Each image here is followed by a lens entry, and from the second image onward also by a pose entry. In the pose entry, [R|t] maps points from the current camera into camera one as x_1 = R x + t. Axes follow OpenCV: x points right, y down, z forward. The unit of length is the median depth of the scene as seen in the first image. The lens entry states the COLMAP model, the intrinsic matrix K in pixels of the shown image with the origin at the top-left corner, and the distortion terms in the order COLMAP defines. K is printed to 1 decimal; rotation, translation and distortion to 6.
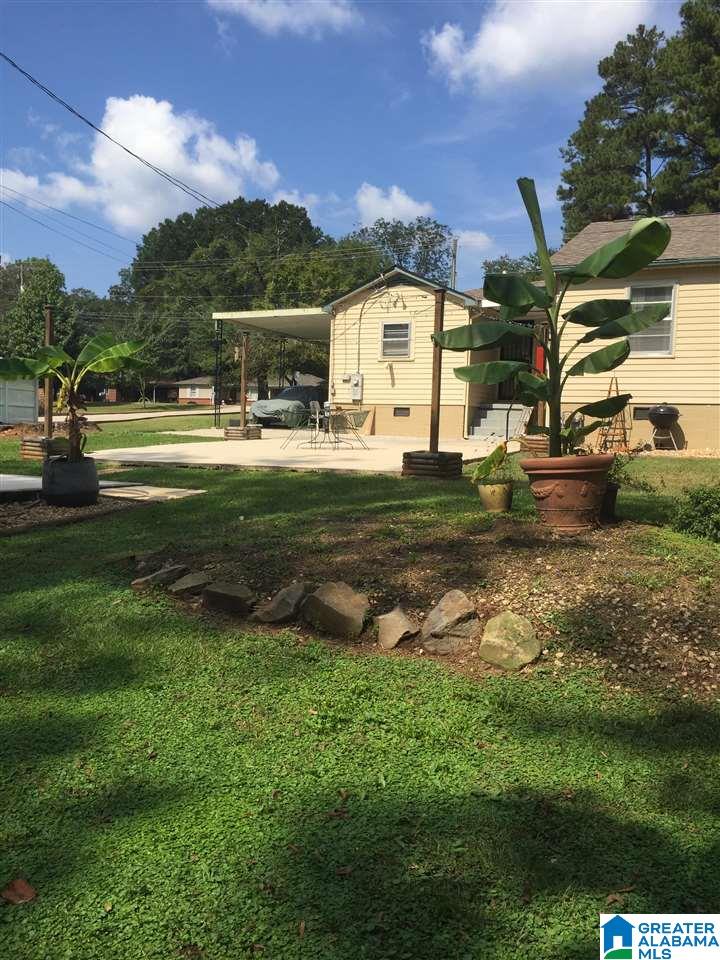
lens RADIAL K [[812.3, 0, 360.7], [0, 812.3, 481.1], [0, 0, 1]] dist [0.012591, 0.000946]
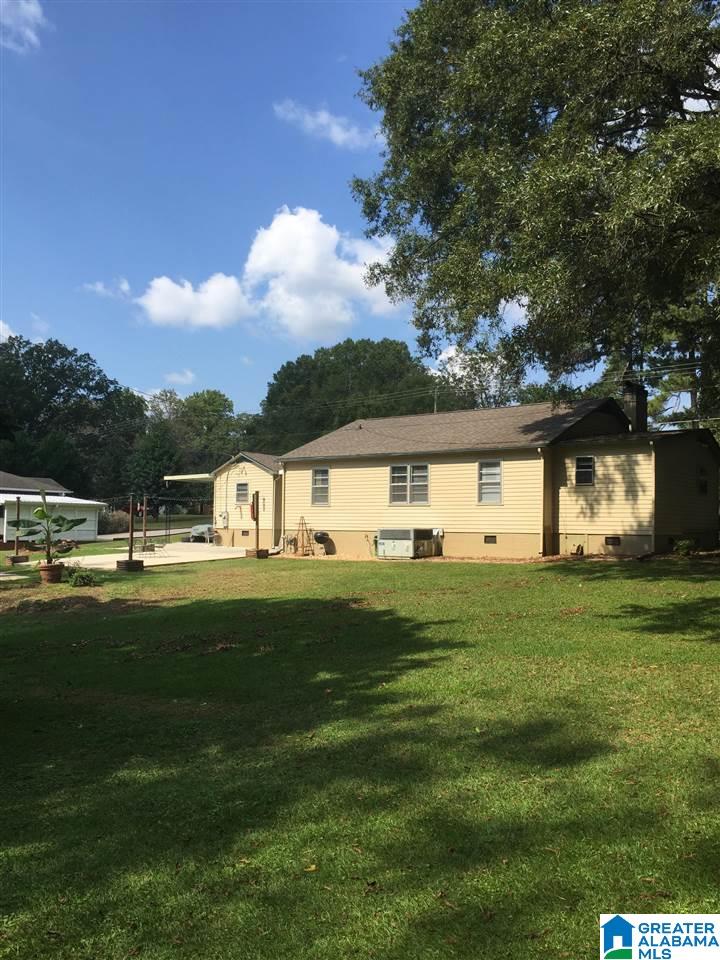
lens RADIAL K [[812.3, 0, 358.7], [0, 812.3, 479.6], [0, 0, 1]] dist [0.012591, 0.000946]
pose [[0.970593, -0.036796, -0.237896, 0.679010], [0.008139, 0.992700, -0.120338, 0.011155], [0.240587, 0.114863, 0.963807, -0.605319]]
